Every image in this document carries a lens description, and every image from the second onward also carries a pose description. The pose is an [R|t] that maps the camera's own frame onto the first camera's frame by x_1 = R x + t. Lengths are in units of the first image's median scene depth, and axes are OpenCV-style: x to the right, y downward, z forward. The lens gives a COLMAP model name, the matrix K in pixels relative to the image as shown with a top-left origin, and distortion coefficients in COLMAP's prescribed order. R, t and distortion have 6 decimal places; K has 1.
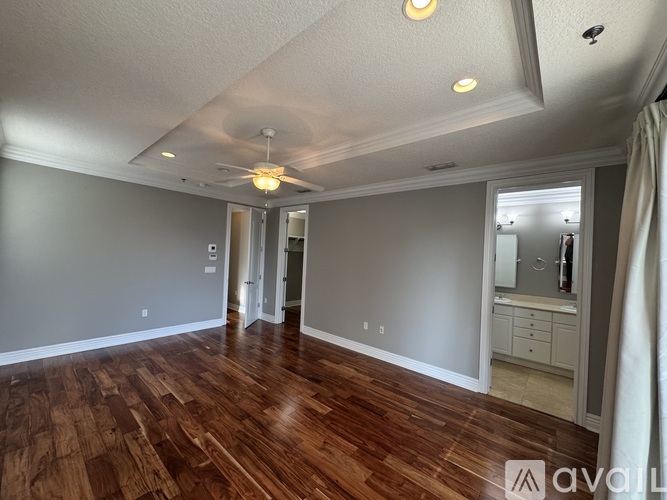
lens RADIAL K [[264.3, 0, 333.5], [0, 264.3, 250.0], [0, 0, 1]] dist [-0.000005, -0.000002]
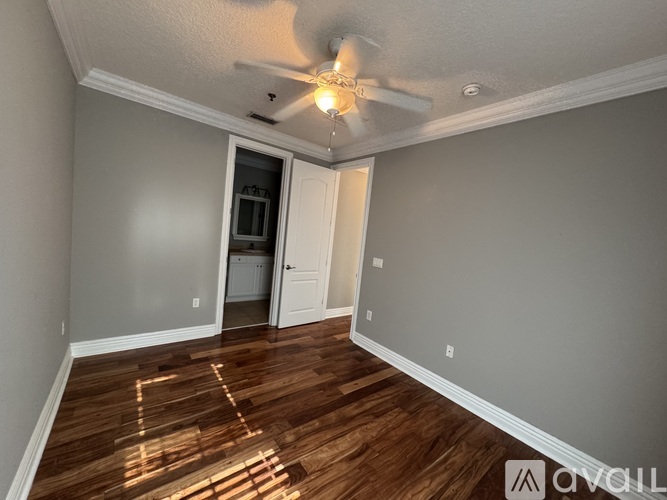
lens RADIAL K [[264.3, 0, 333.5], [0, 264.3, 250.0], [0, 0, 1]] dist [-0.000005, -0.000002]
pose [[0.199185, -0.108994, 0.973882, -0.454769], [-0.111467, 0.984826, 0.133017, -0.019582], [-0.973602, -0.135050, 0.184014, 0.520892]]
